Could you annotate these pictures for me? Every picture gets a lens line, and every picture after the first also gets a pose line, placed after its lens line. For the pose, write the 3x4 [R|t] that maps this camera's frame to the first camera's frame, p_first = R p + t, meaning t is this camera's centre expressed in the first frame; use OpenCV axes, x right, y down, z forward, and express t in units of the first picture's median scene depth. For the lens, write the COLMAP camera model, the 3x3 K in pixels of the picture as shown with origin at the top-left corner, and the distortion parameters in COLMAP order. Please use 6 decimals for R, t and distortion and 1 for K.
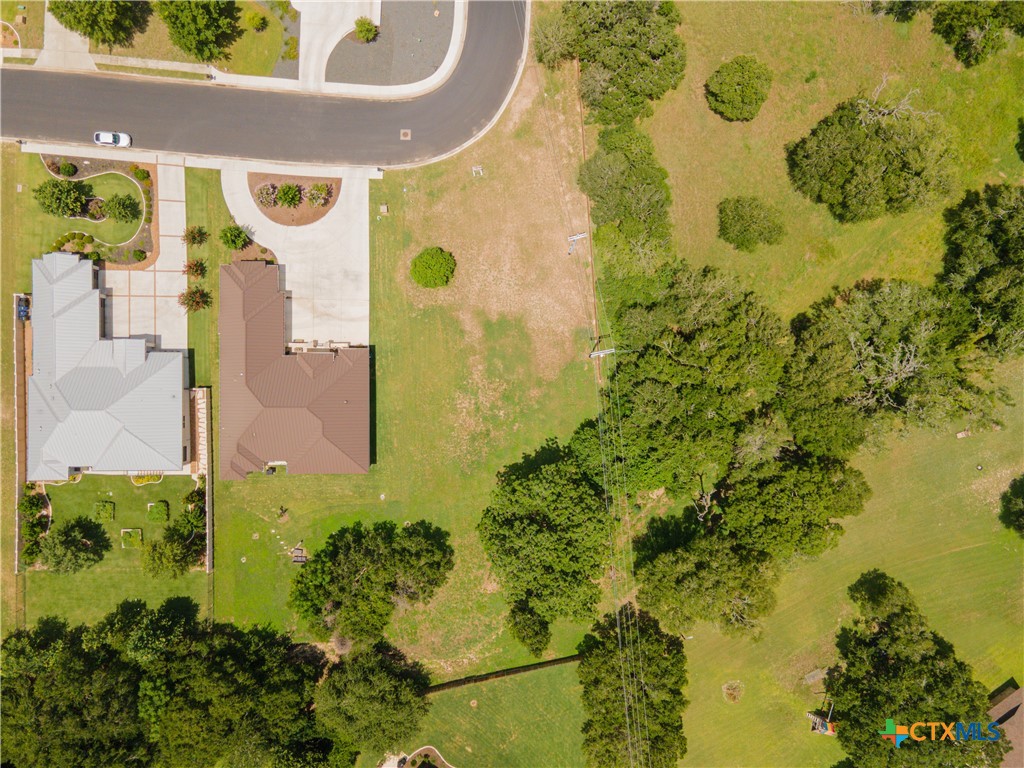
lens RADIAL K [[752.6, 0, 512.0], [0, 752.6, 384.0], [0, 0, 1]] dist [0.043768, 0.001578]
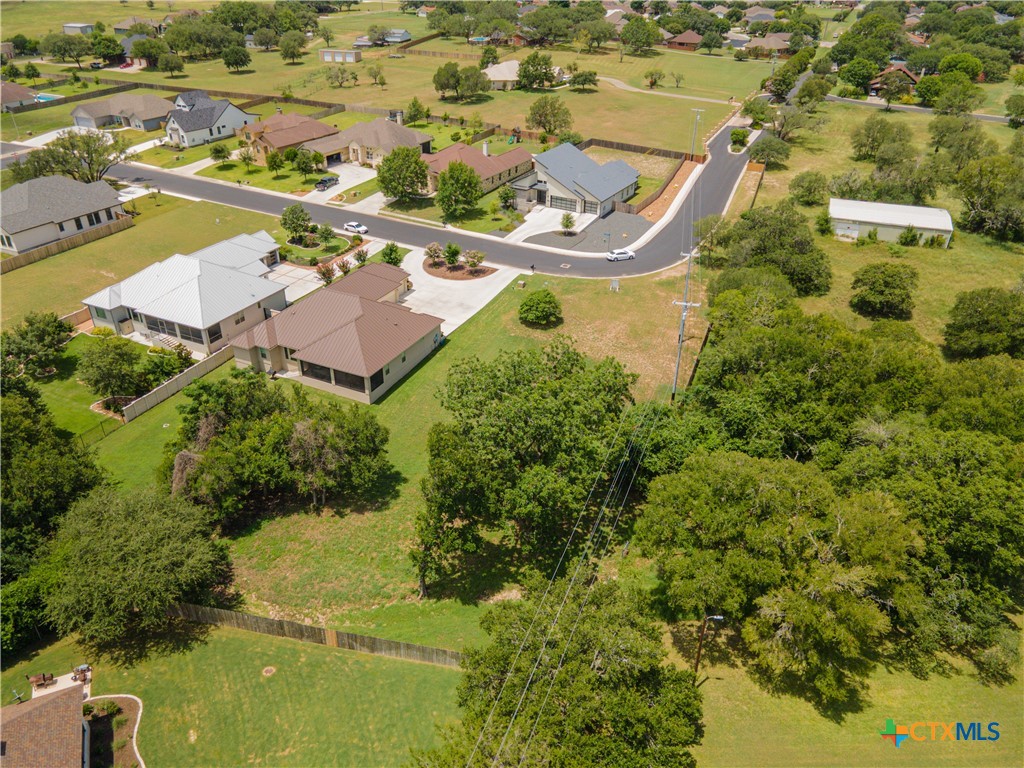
lens RADIAL K [[752.6, 0, 512.0], [0, 752.6, 384.0], [0, 0, 1]] dist [0.043768, 0.001578]
pose [[0.902024, 0.213455, -0.375219, 0.254902], [-0.431667, 0.437976, -0.788569, 0.688847], [-0.003987, 0.873278, 0.487206, 0.598894]]
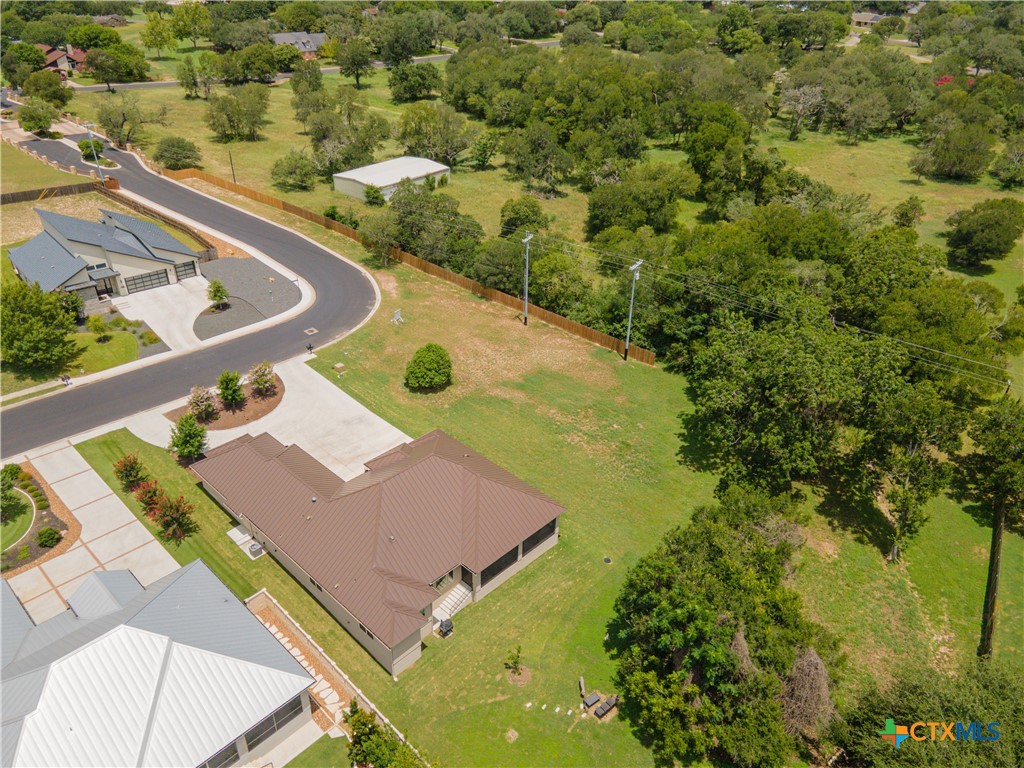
lens RADIAL K [[752.6, 0, 512.0], [0, 752.6, 384.0], [0, 0, 1]] dist [0.043768, 0.001578]
pose [[0.690465, -0.377706, 0.616925, -0.563680], [0.723365, 0.361197, -0.588455, 0.412660], [-0.000568, 0.852570, 0.522613, 0.573775]]
